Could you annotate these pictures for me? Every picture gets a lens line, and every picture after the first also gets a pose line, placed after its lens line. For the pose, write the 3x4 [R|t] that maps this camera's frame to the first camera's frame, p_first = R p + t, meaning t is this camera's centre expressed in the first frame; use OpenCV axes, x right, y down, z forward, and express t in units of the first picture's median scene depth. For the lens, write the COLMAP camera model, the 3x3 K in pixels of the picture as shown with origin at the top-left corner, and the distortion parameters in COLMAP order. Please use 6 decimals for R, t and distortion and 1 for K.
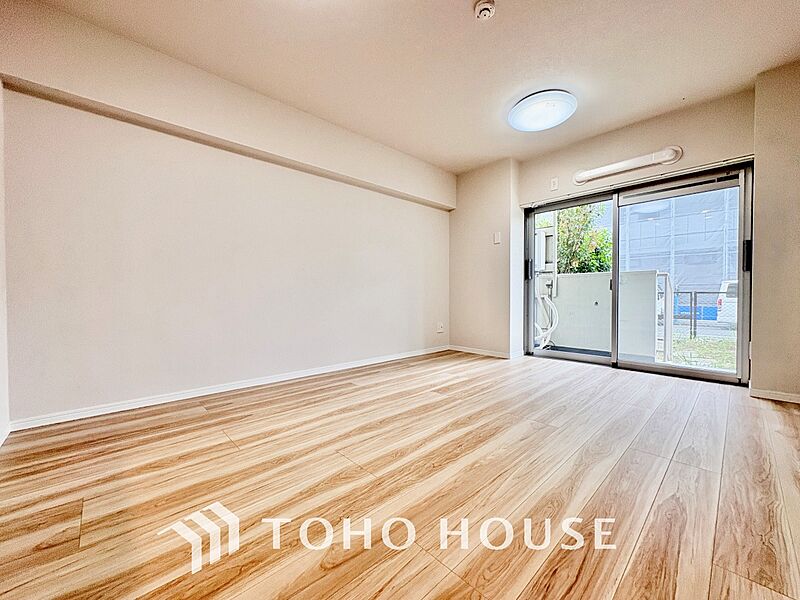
lens RADIAL K [[317.1, 0, 400.5], [0, 317.1, 298.3], [0, 0, 1]] dist [0.001290, -0.000038]
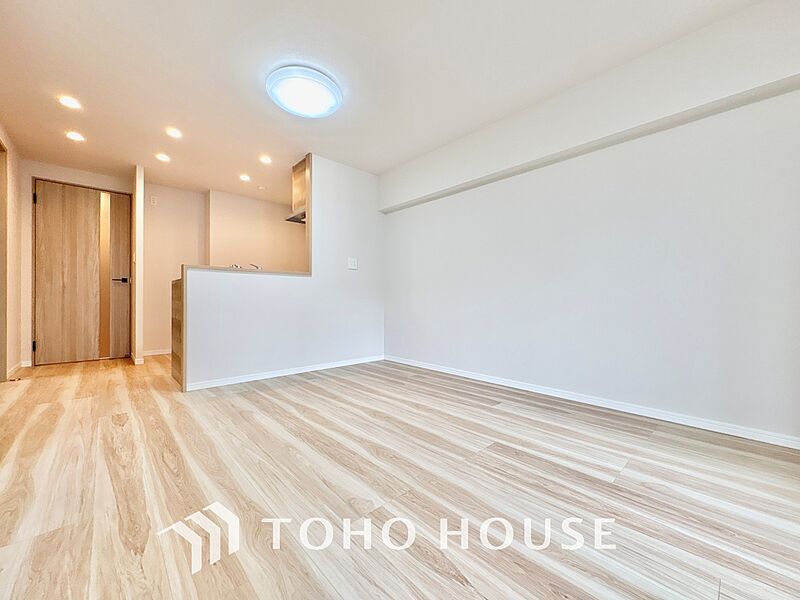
lens RADIAL K [[317.1, 0, 397.1], [0, 317.1, 300.4], [0, 0, 1]] dist [0.001290, -0.000038]
pose [[-0.006167, 0.001039, -0.999980, 0.850261], [-0.011729, 0.999931, 0.001111, -0.016651], [0.999912, 0.011736, -0.006155, 0.840872]]
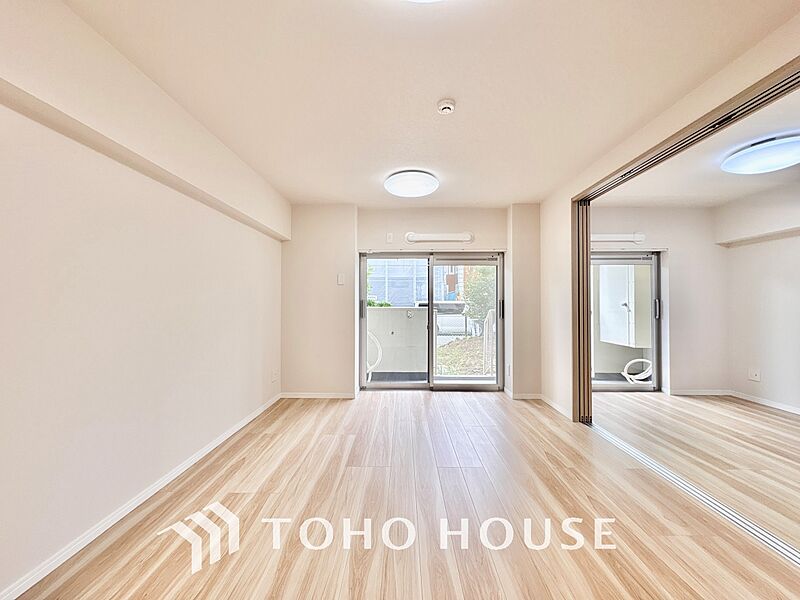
lens RADIAL K [[317.1, 0, 394.9], [0, 317.1, 298.4], [0, 0, 1]] dist [0.001290, -0.000038]
pose [[0.698875, 0.013718, 0.715113, -0.485626], [0.006716, 0.999646, -0.025740, -0.167852], [-0.715213, 0.022792, 0.698535, 0.286072]]
